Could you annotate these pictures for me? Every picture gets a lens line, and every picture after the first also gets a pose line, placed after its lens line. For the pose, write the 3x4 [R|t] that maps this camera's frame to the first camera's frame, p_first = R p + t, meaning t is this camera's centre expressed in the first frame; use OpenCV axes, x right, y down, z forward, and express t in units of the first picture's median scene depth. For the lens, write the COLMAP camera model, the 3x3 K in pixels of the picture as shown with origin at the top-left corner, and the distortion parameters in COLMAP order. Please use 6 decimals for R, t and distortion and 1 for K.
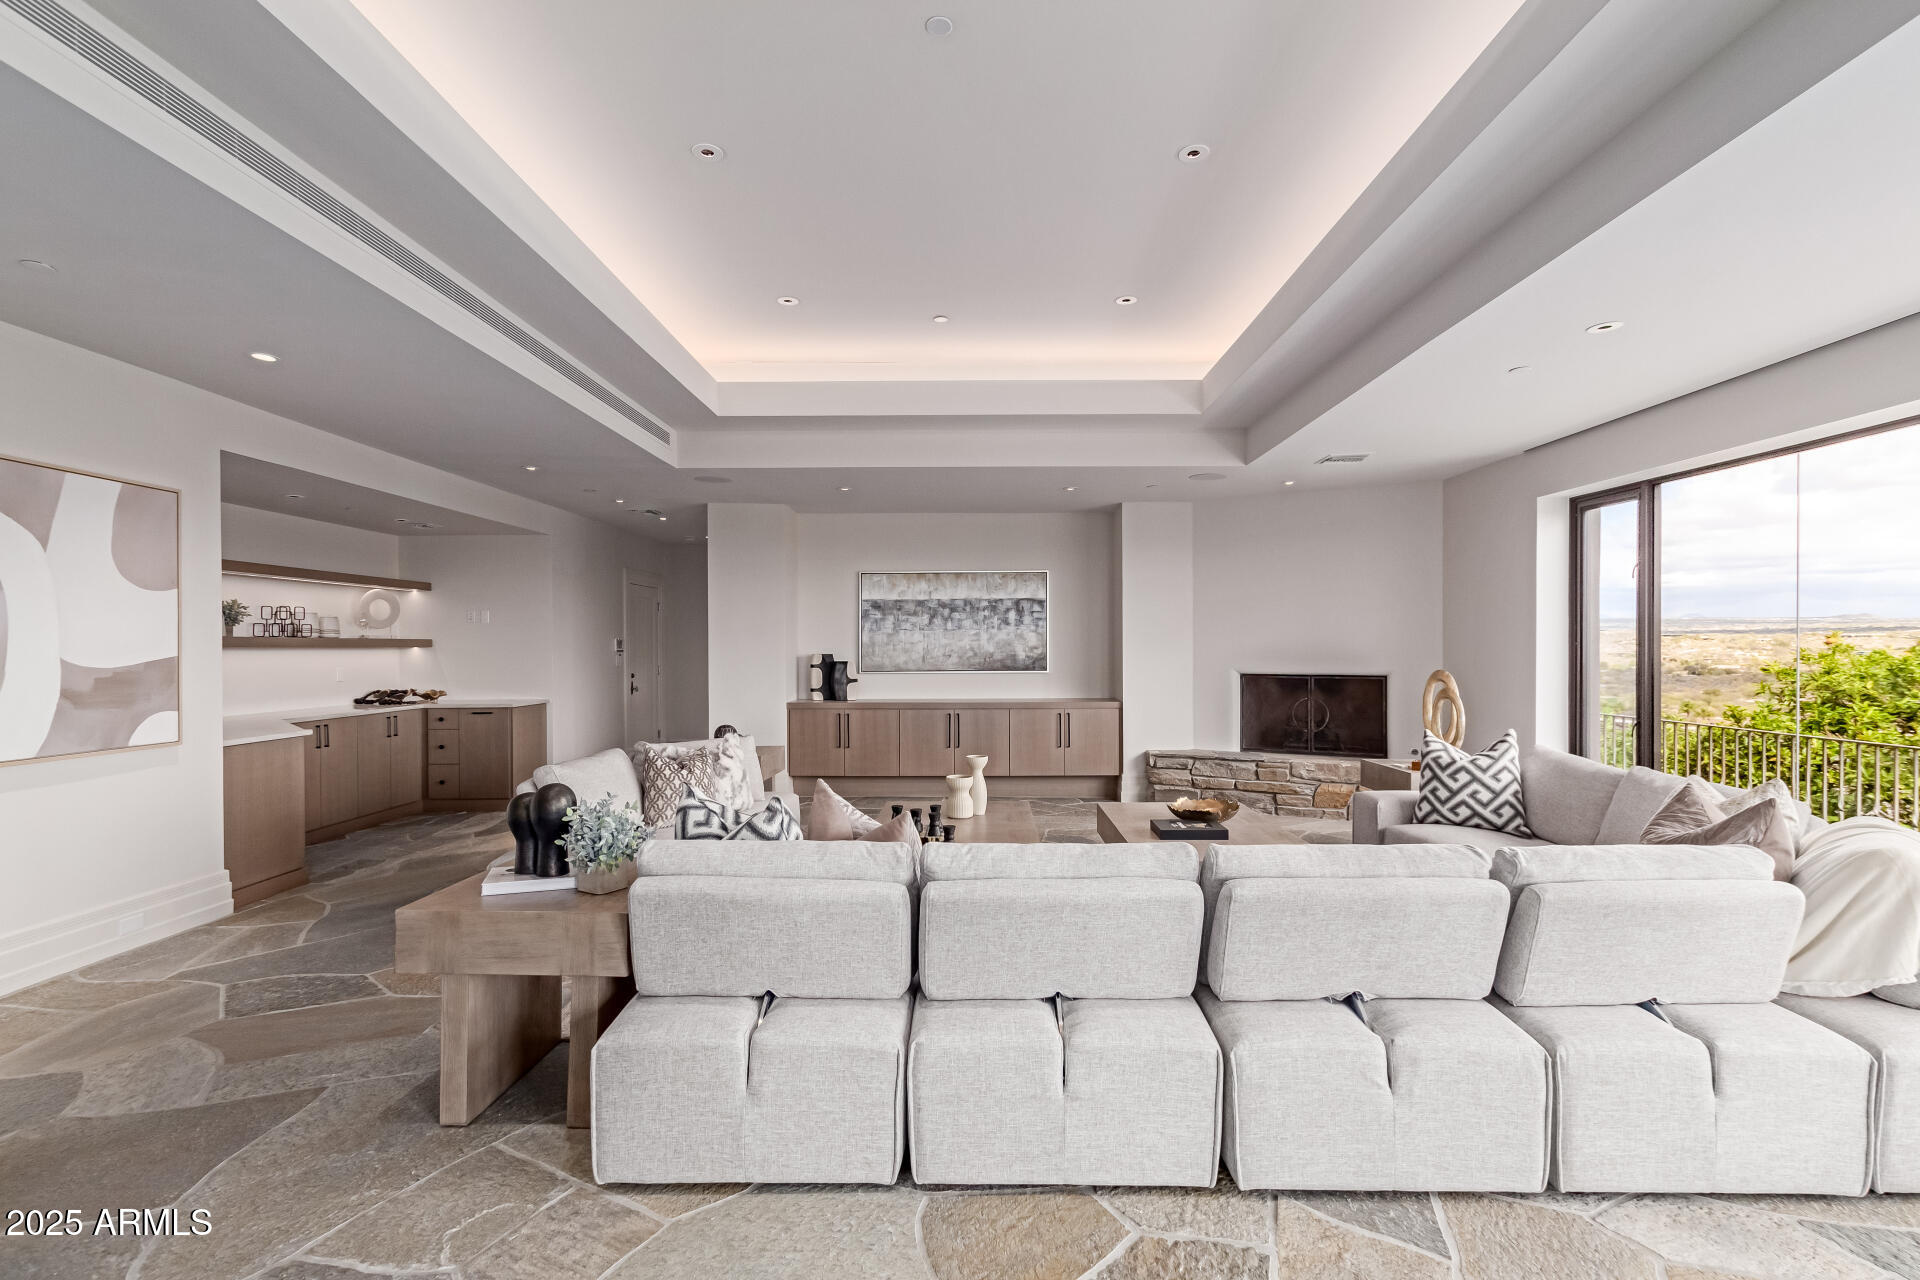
lens RADIAL K [[873.5, 0, 976.3], [0, 873.5, 646.9], [0, 0, 1]] dist [0.004386, 0.000002]
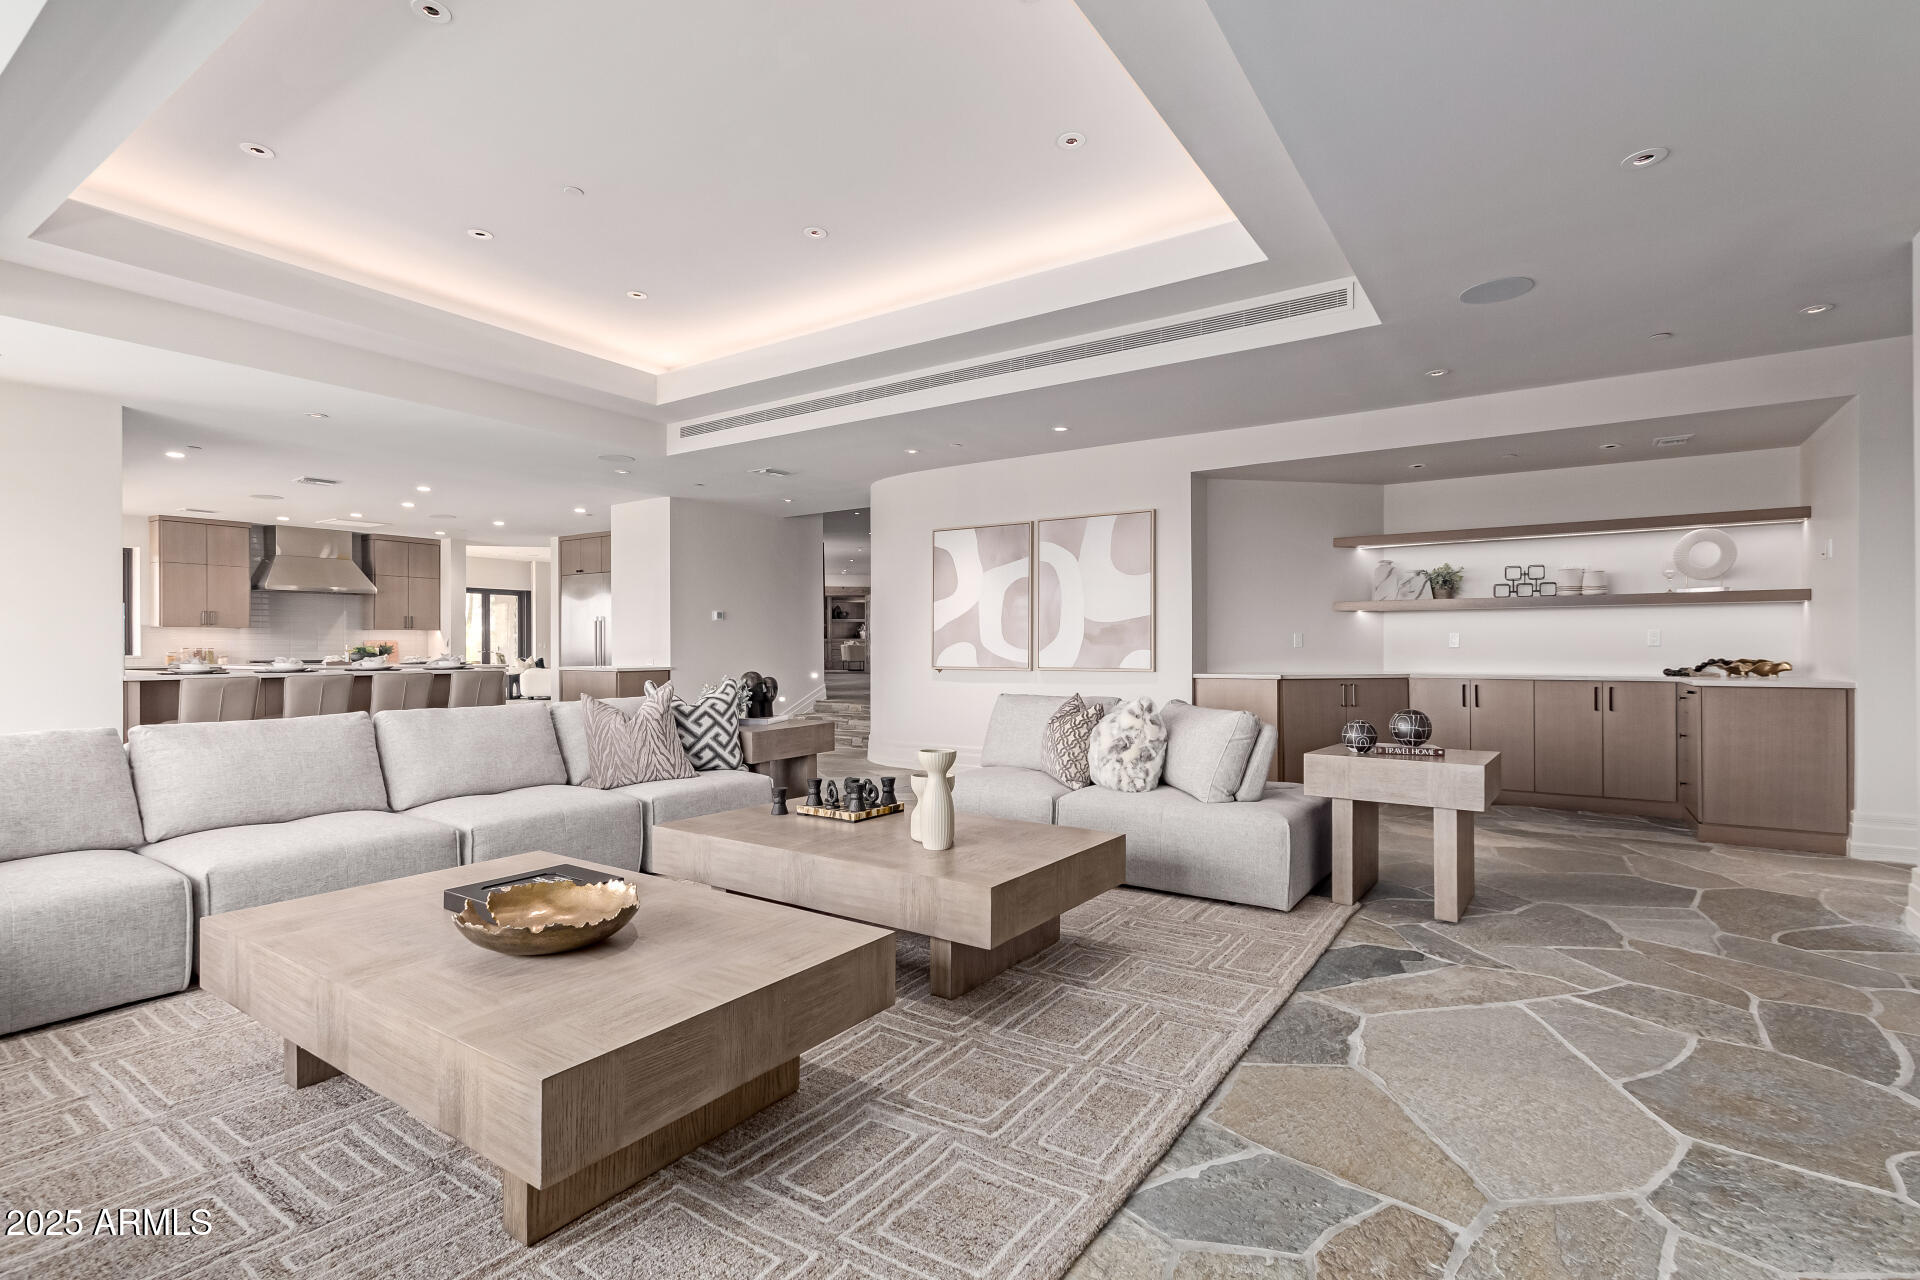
lens RADIAL K [[873.5, 0, 984.1], [0, 873.5, 643.9], [0, 0, 1]] dist [0.004386, 0.000002]
pose [[-0.536980, 0.000148, -0.843595, 0.307650], [0.003687, 0.999991, -0.002172, 0.034455], [0.843587, -0.004277, -0.536976, 0.841933]]
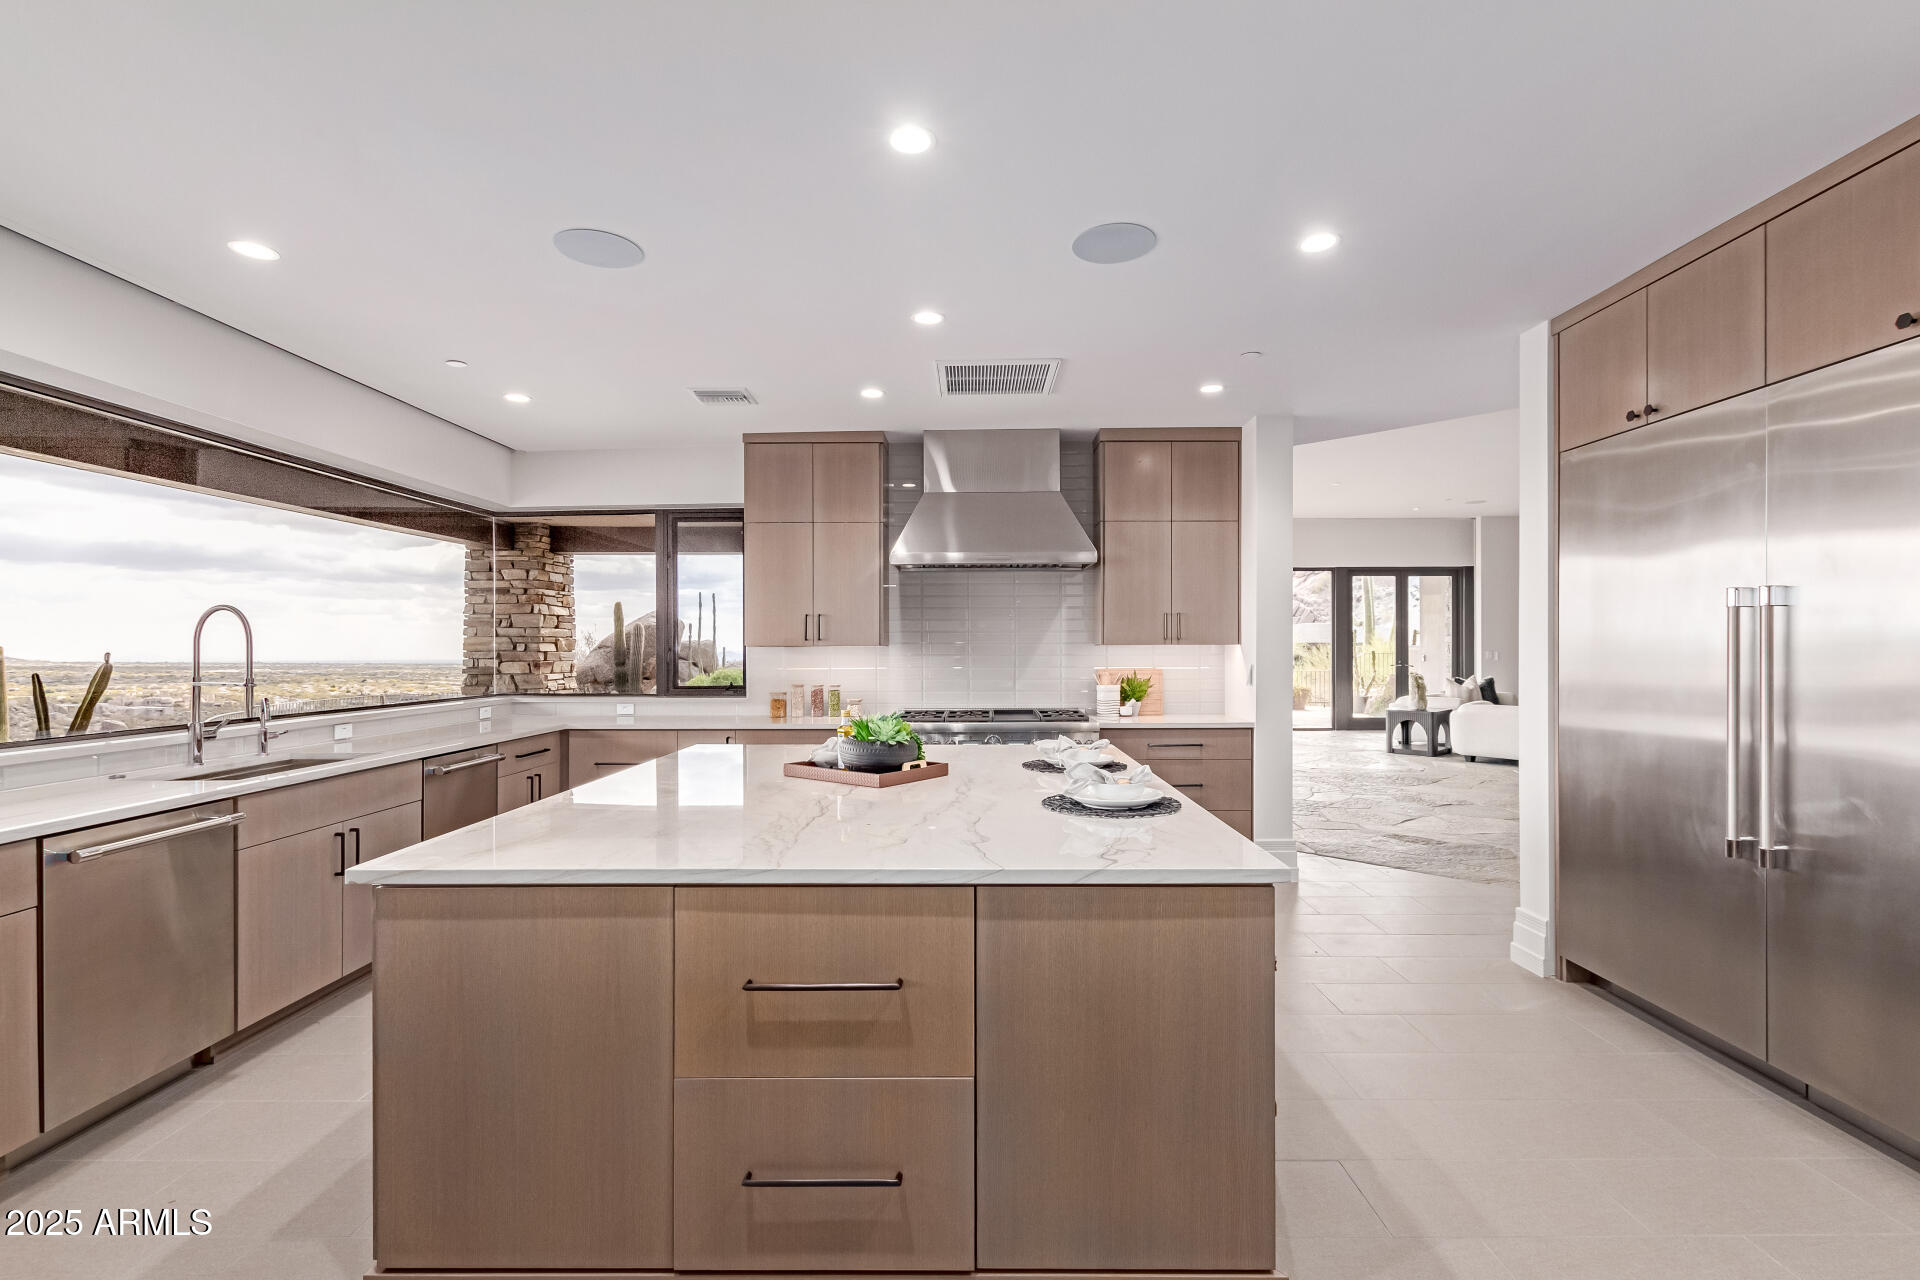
lens RADIAL K [[873.5, 0, 965.3], [0, 873.5, 648.2], [0, 0, 1]] dist [0.004386, 0.000002]
pose [[-0.999965, 0.005655, 0.006216, -0.284455], [0.005676, 0.999978, 0.003334, 0.003053], [-0.006197, 0.003369, -0.999975, -0.154773]]
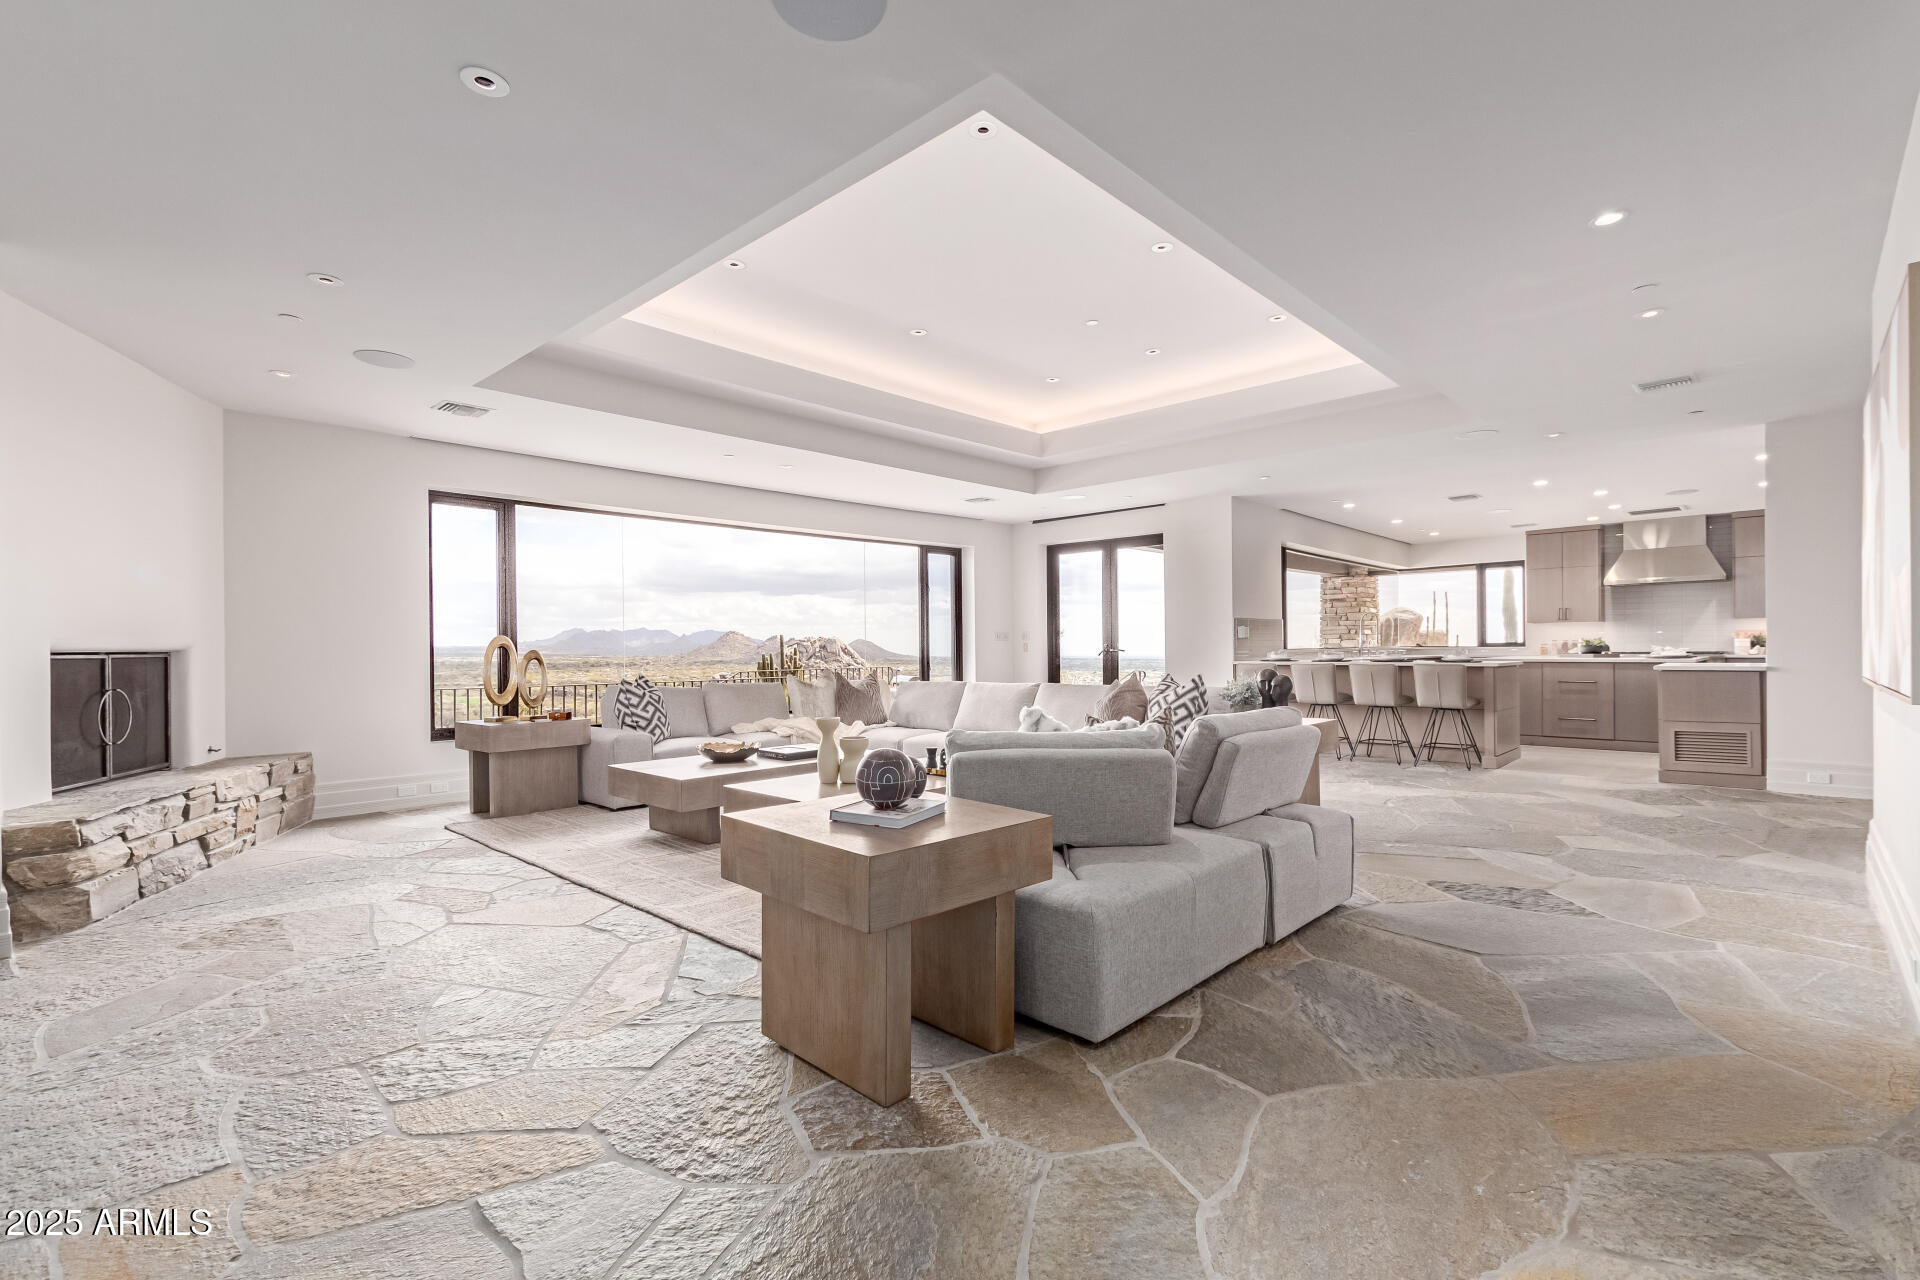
lens RADIAL K [[873.5, 0, 971.2], [0, 873.5, 646.7], [0, 0, 1]] dist [0.004386, 0.000002]
pose [[-0.733713, 0.010747, 0.679375, -0.437530], [0.013120, 0.999913, -0.001648, 0.033659], [-0.679333, 0.007704, -0.733790, 0.957966]]
